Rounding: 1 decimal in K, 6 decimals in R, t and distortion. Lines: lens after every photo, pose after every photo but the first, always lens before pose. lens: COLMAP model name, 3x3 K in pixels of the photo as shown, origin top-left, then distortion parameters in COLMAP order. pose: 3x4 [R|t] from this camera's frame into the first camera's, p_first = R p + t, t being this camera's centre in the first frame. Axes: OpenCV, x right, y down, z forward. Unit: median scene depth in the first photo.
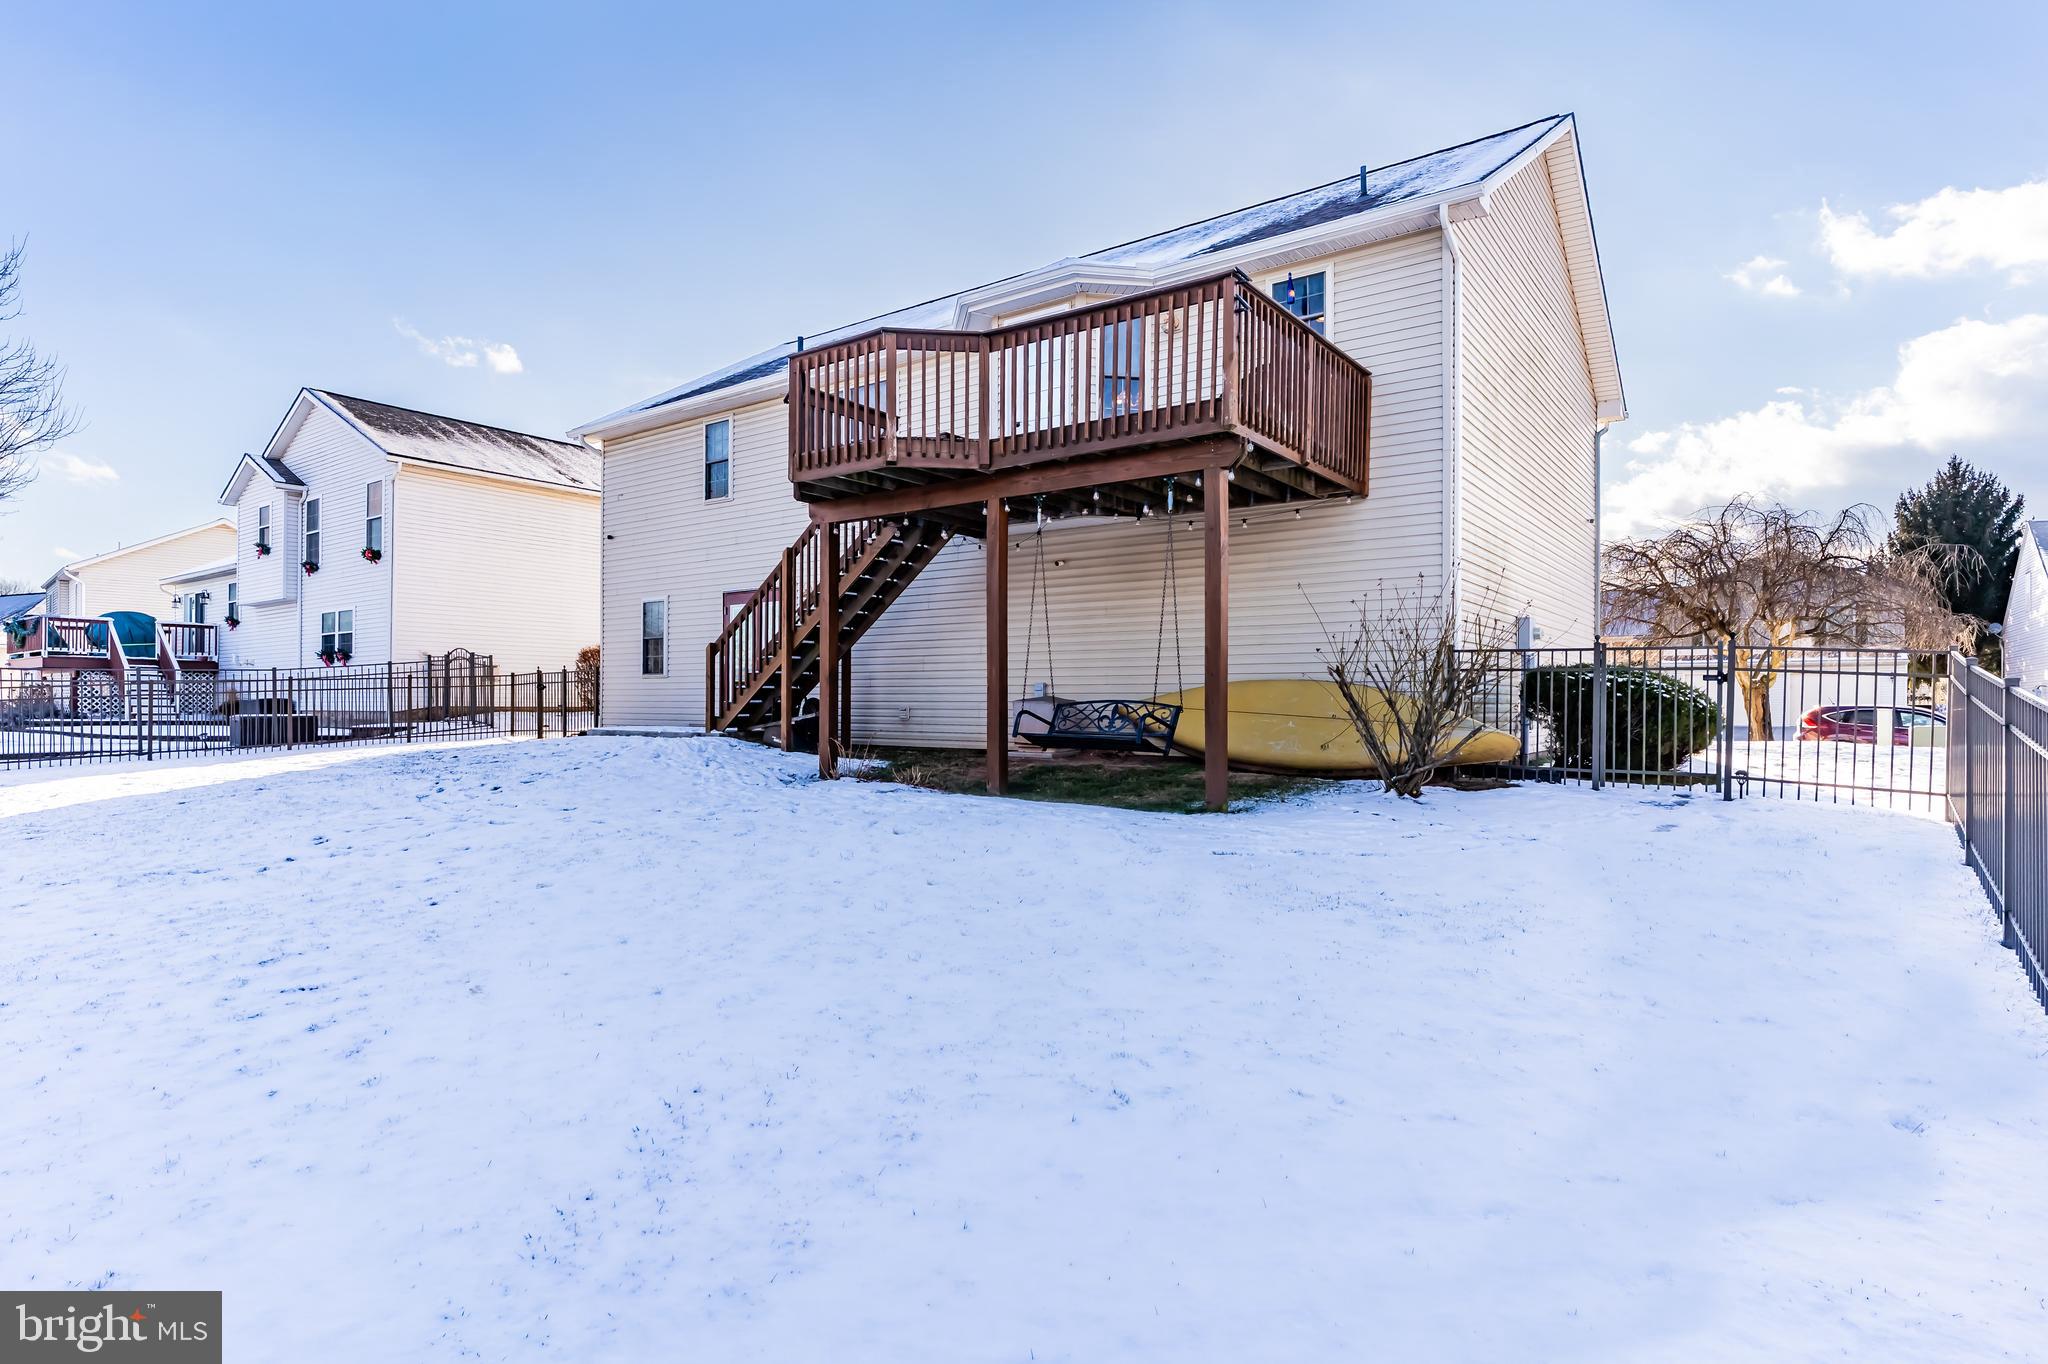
lens RADIAL K [[1052.0, 0, 1012.0], [0, 1052.0, 694.7], [0, 0, 1]] dist [-0.010777, 0.007382]
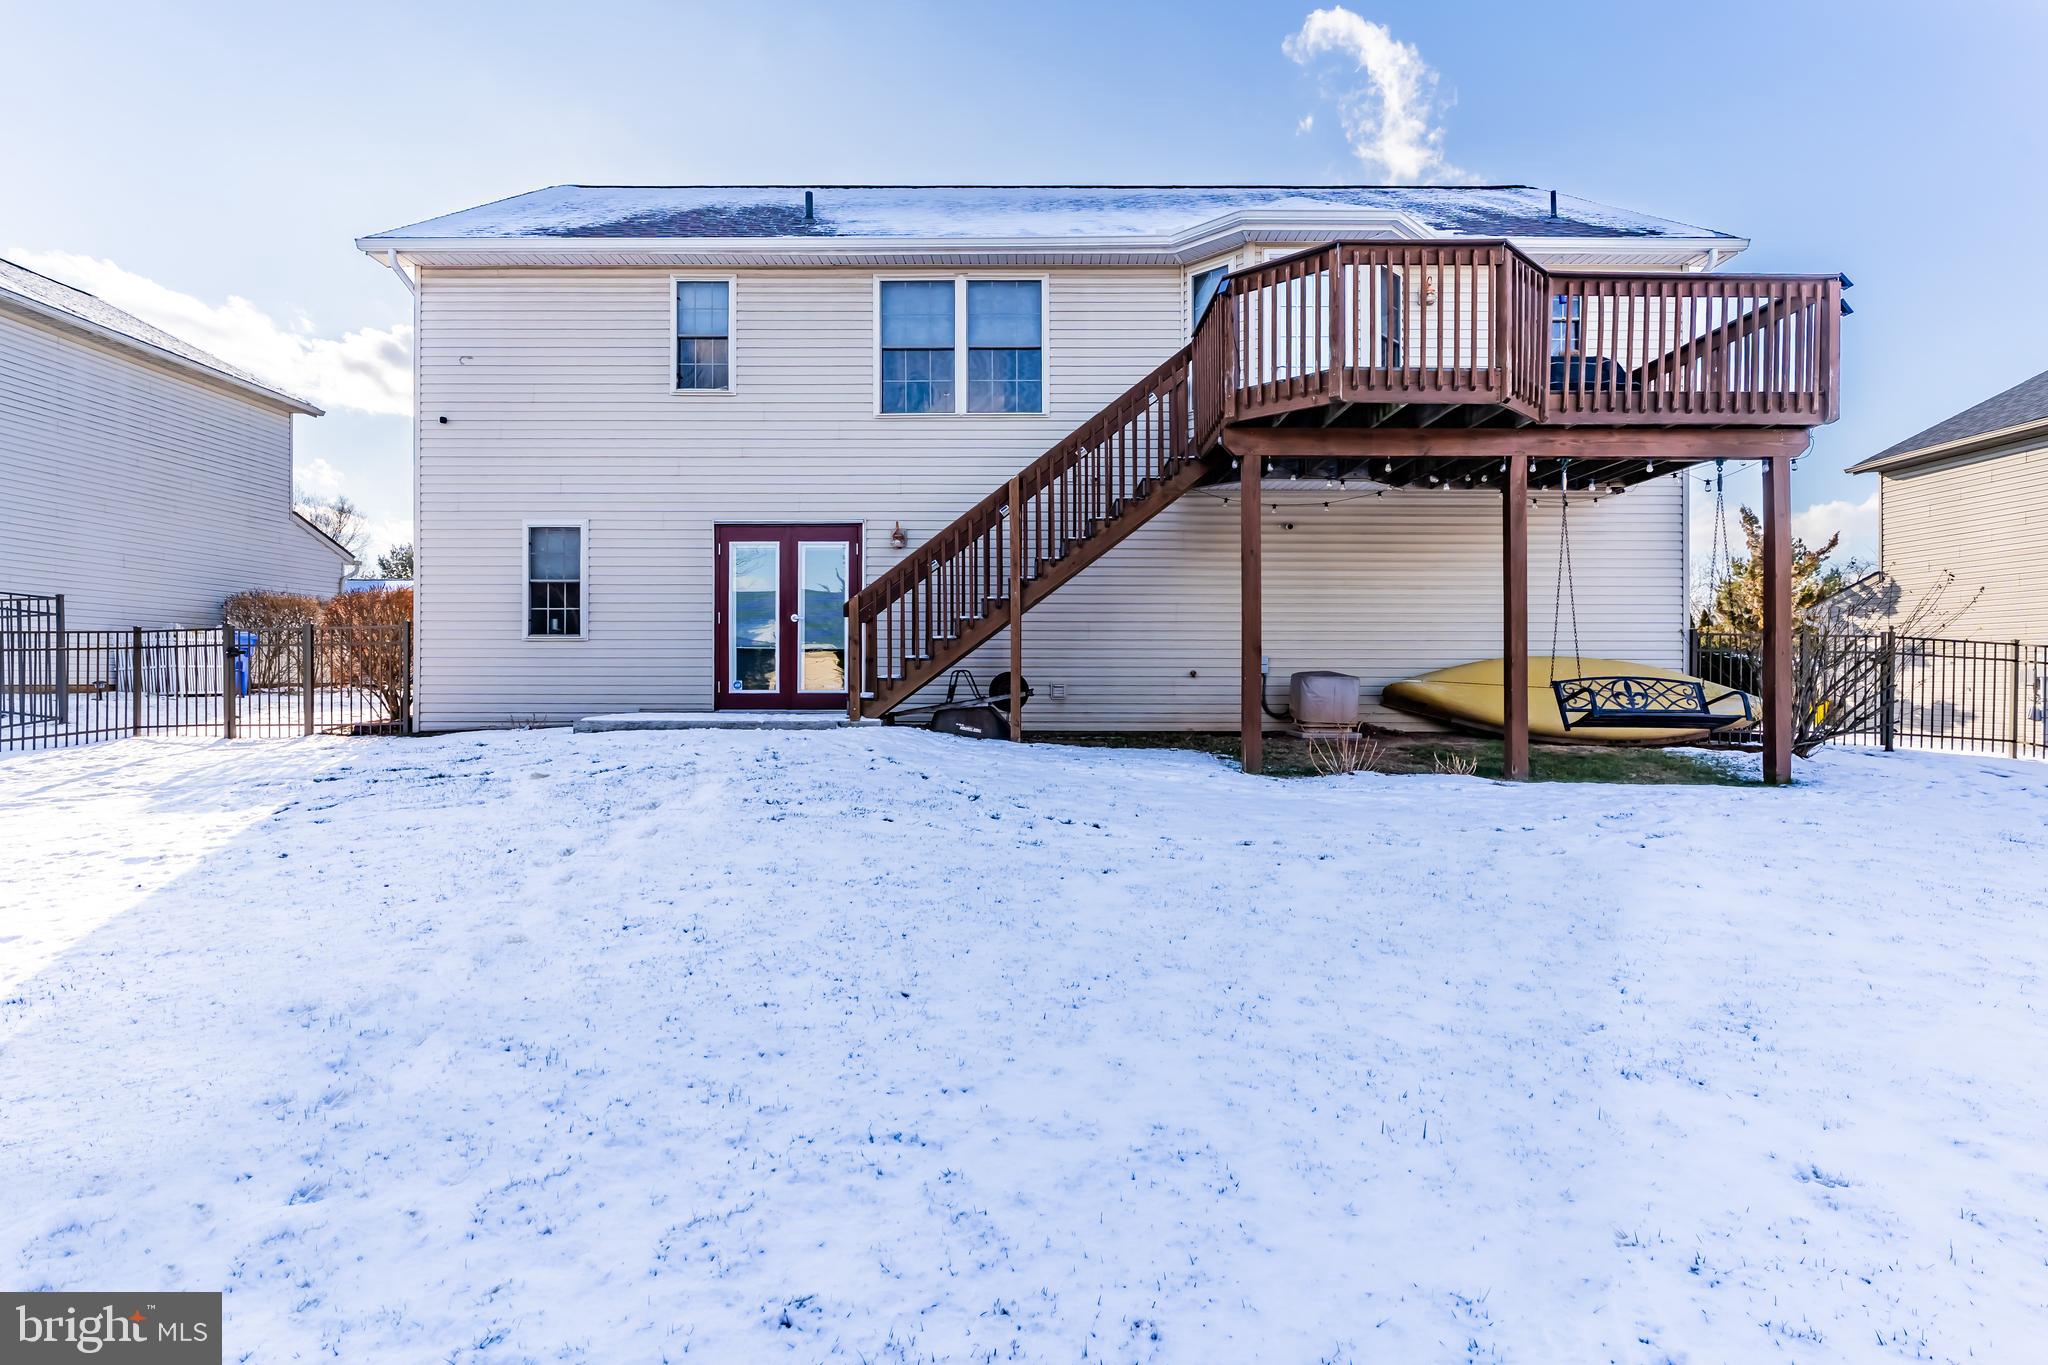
lens RADIAL K [[1052.0, 0, 1020.1], [0, 1052.0, 679.5], [0, 0, 1]] dist [-0.010777, 0.007382]
pose [[0.807249, -0.000432, 0.590211, -0.631306], [-0.004833, 0.999961, 0.007342, 0.002581], [-0.590191, -0.008780, 0.807216, 0.360888]]
